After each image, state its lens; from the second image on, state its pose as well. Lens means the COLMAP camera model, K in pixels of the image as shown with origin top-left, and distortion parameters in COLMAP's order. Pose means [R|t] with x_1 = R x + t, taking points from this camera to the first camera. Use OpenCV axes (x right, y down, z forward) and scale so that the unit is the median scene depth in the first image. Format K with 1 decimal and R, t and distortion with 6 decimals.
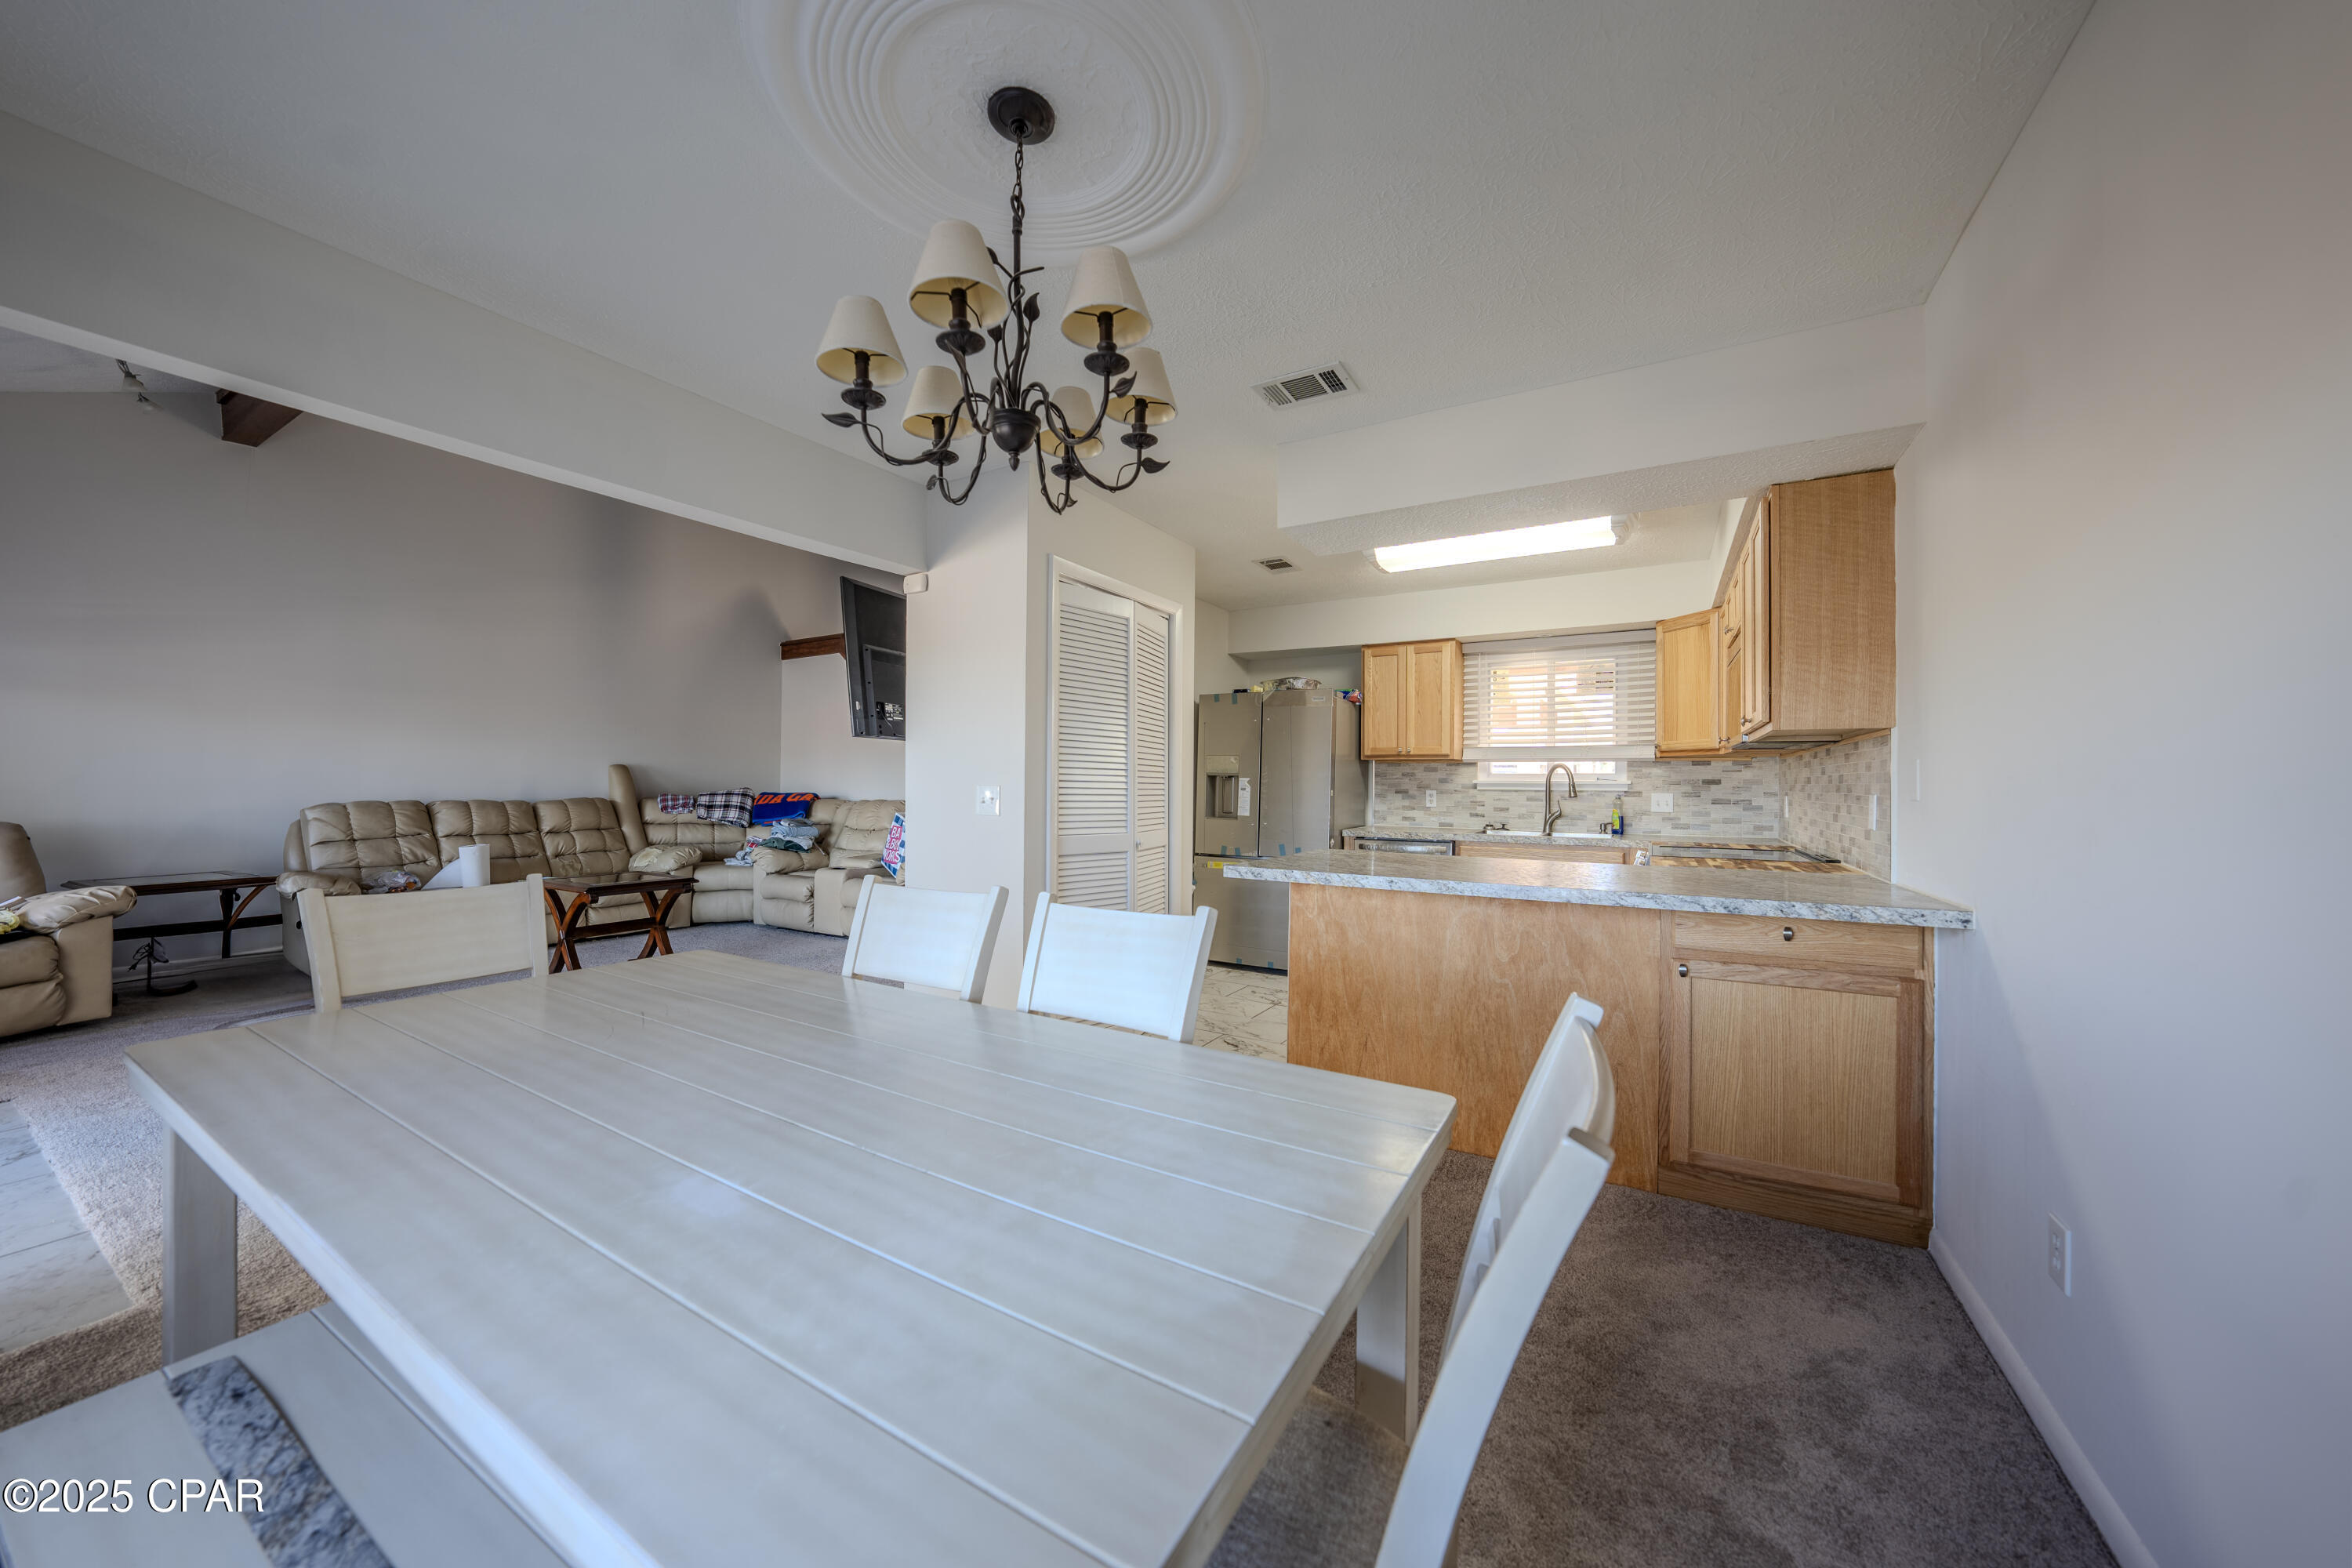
lens RADIAL K [[811.4, 0, 1174.8], [0, 811.4, 775.9], [0, 0, 1]] dist [-0.018387, 0.002923]
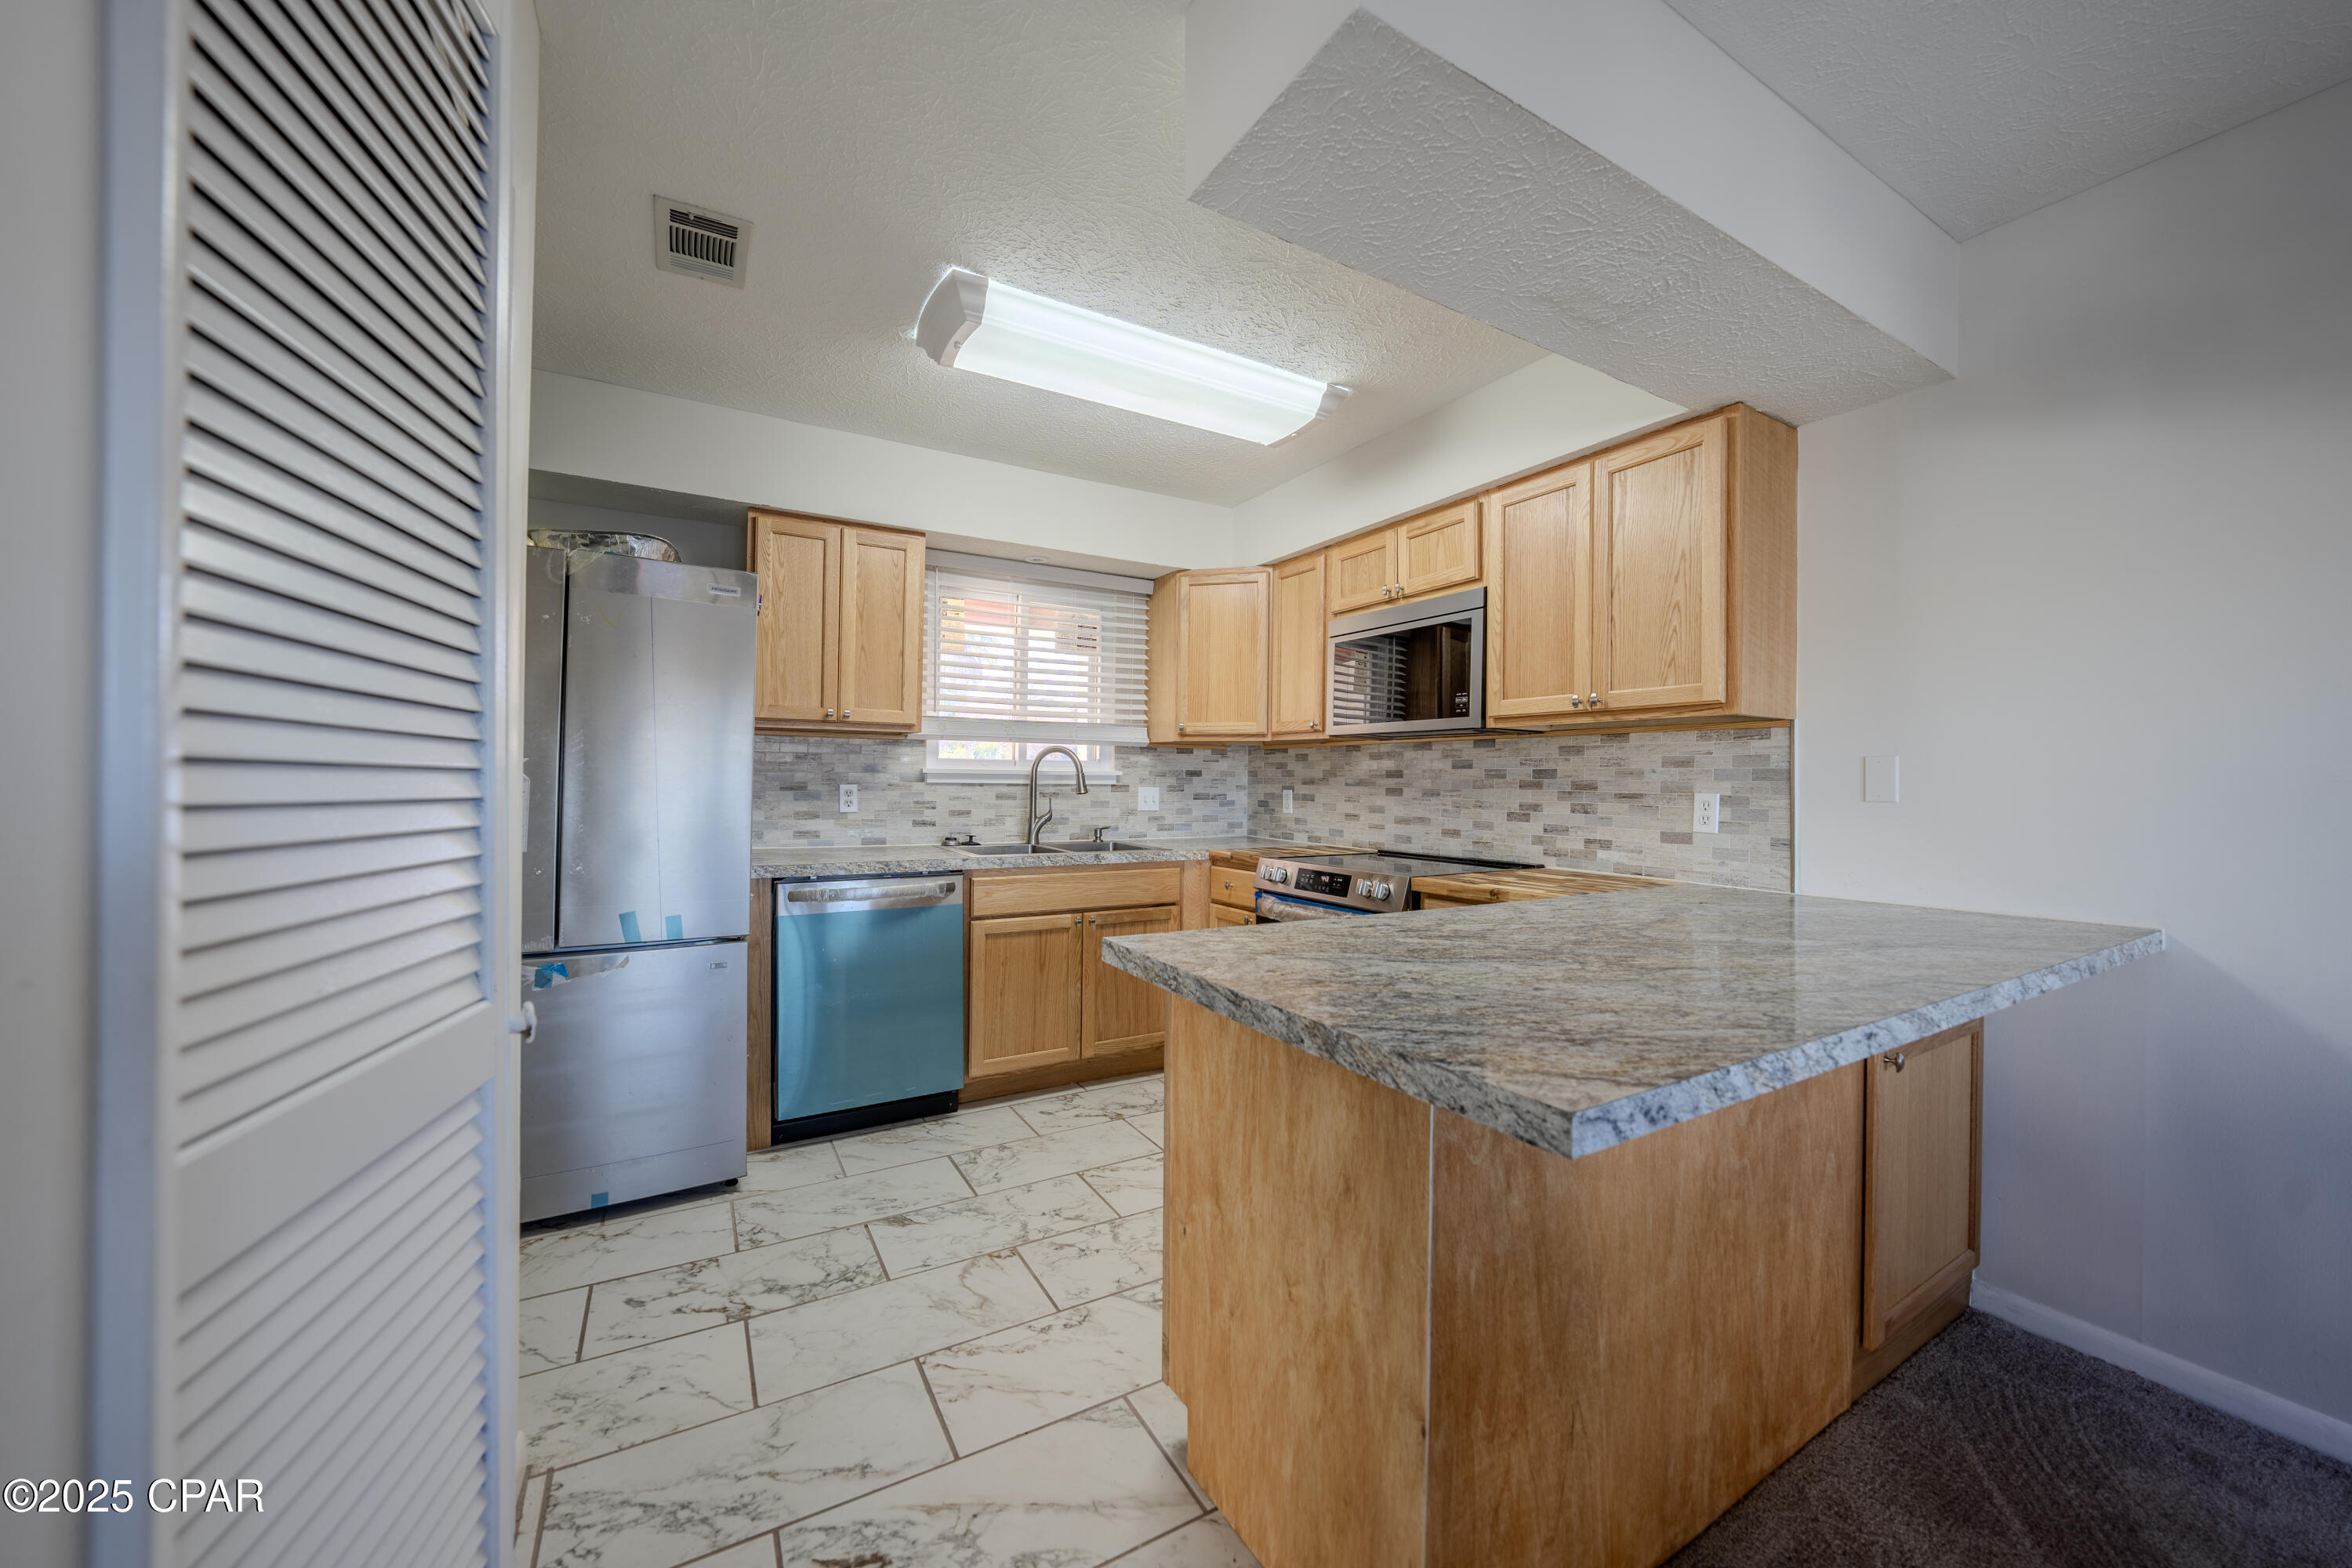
lens RADIAL K [[863.1, 0, 1175.6], [0, 863.1, 775.9], [0, 0, 1]] dist [-0.011792, -0.000055]
pose [[0.486273, 0.001548, 0.873806, -0.133939], [-0.017297, 0.999820, 0.007854, 0.003059], [-0.873636, -0.018933, 0.486212, 0.557364]]
